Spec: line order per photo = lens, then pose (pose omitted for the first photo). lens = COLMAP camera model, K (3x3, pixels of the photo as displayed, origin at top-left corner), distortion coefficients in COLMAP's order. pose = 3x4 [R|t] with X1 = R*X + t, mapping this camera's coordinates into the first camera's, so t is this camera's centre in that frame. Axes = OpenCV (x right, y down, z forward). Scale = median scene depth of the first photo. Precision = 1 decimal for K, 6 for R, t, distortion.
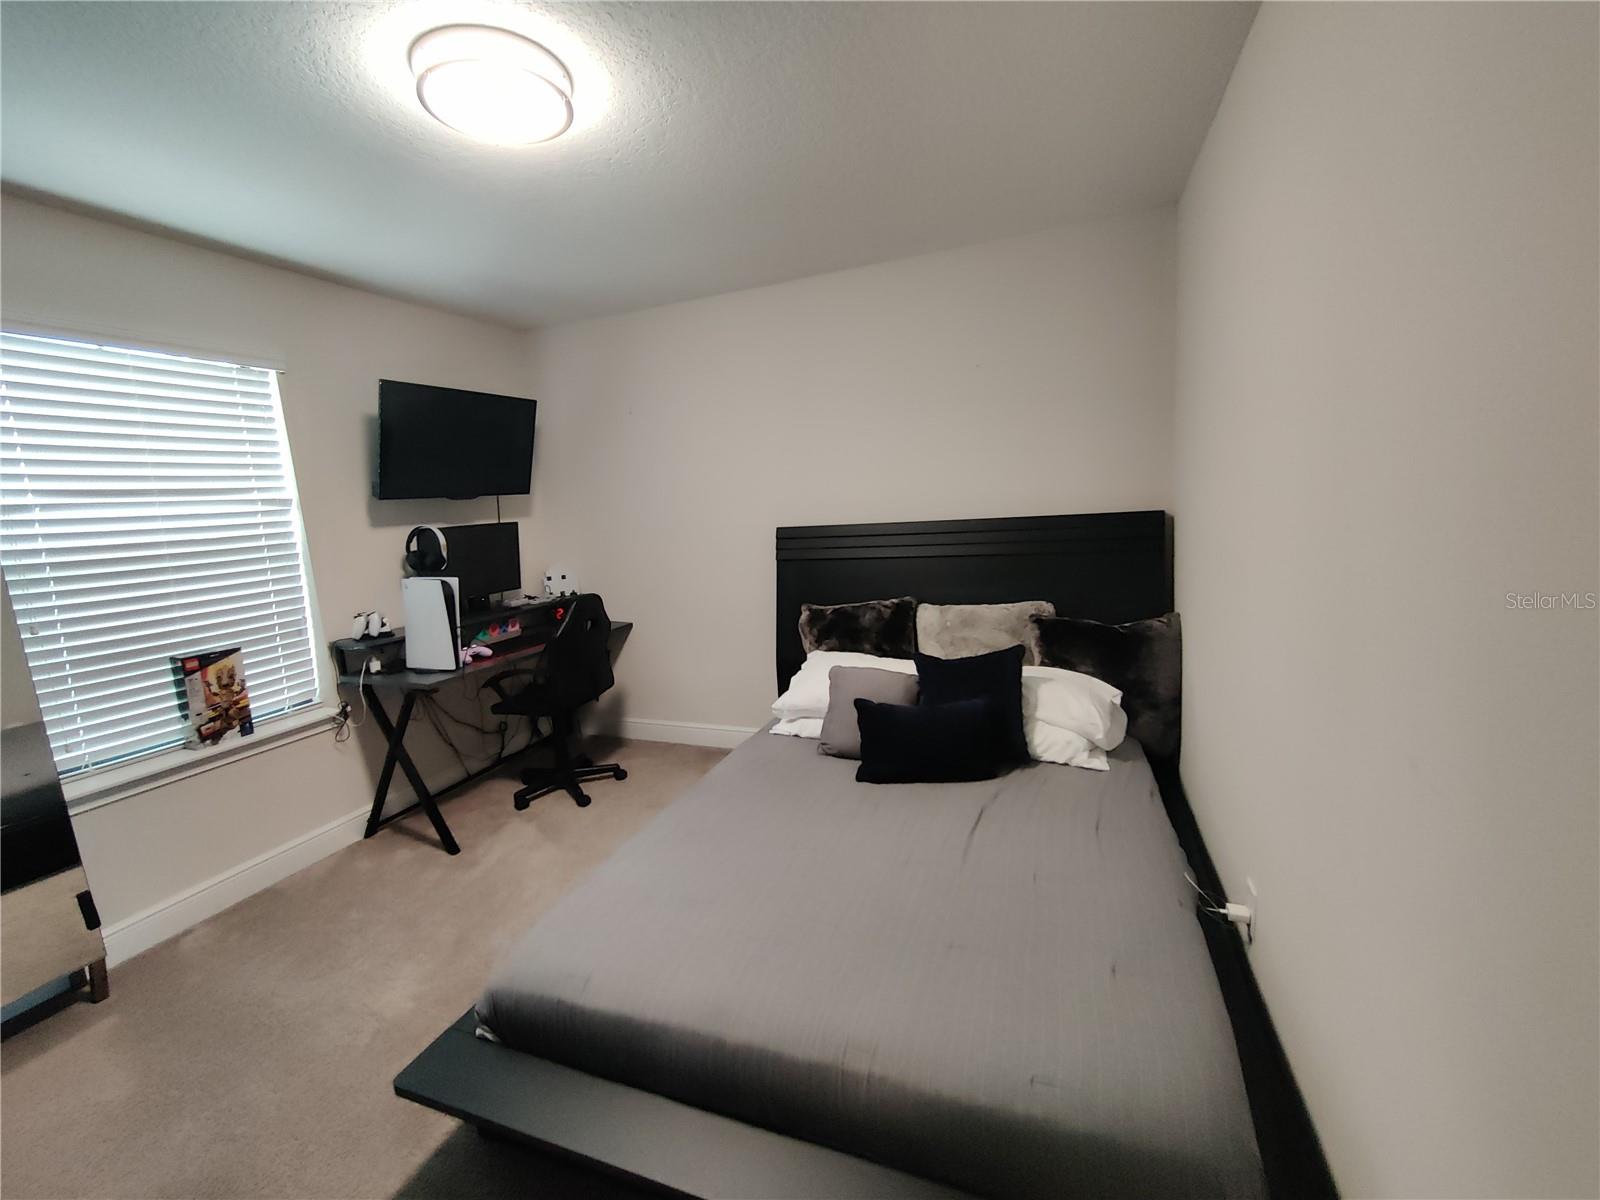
lens RADIAL K [[654.0, 0, 798.5], [0, 654.0, 600.7], [0, 0, 1]] dist [0.000307, 0.000889]
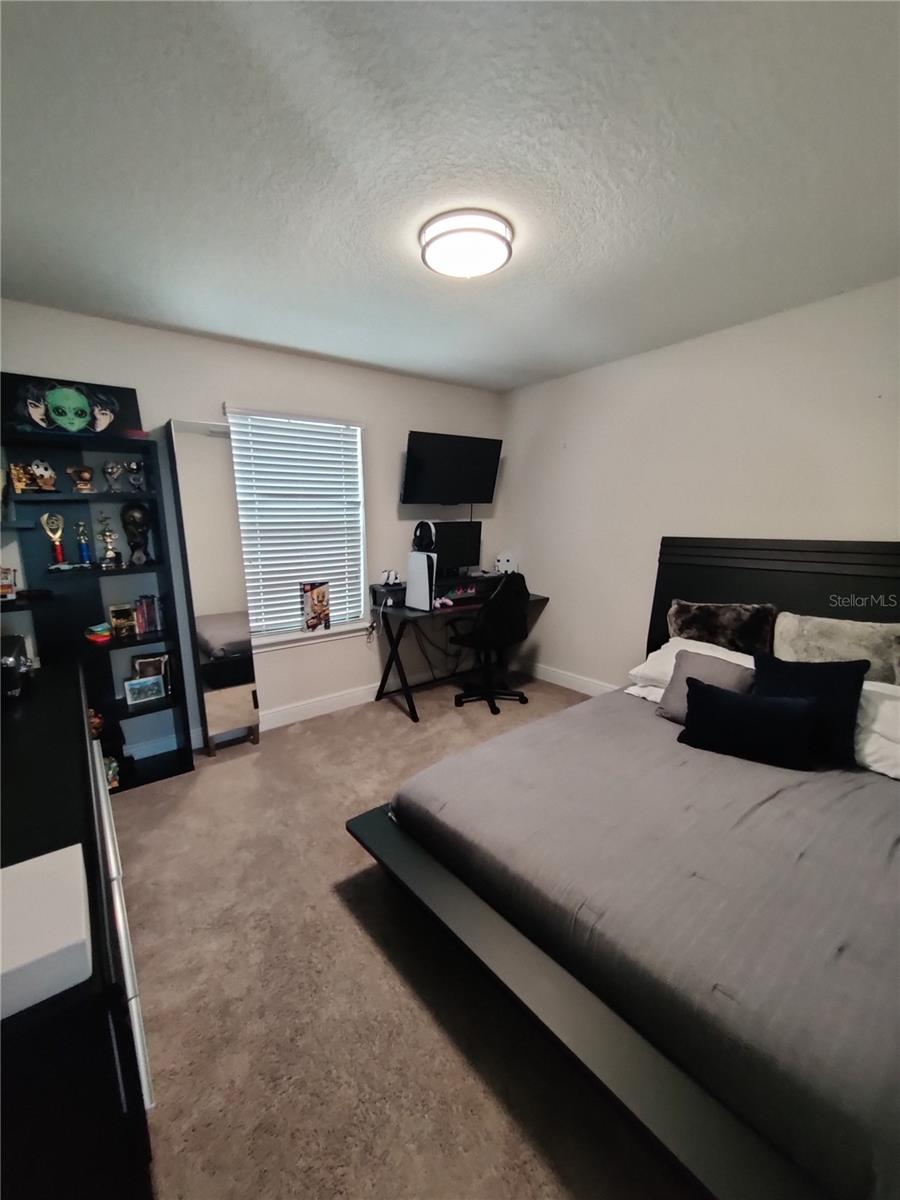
lens RADIAL K [[490.5, 0, 455.8], [0, 490.5, 601.2], [0, 0, 1]] dist [0.000307, 0.000889]
pose [[0.865992, 0.130707, -0.482673, 0.117187], [-0.115638, 0.991417, 0.061001, 0.000572], [0.486503, 0.002989, 0.873674, -0.027062]]
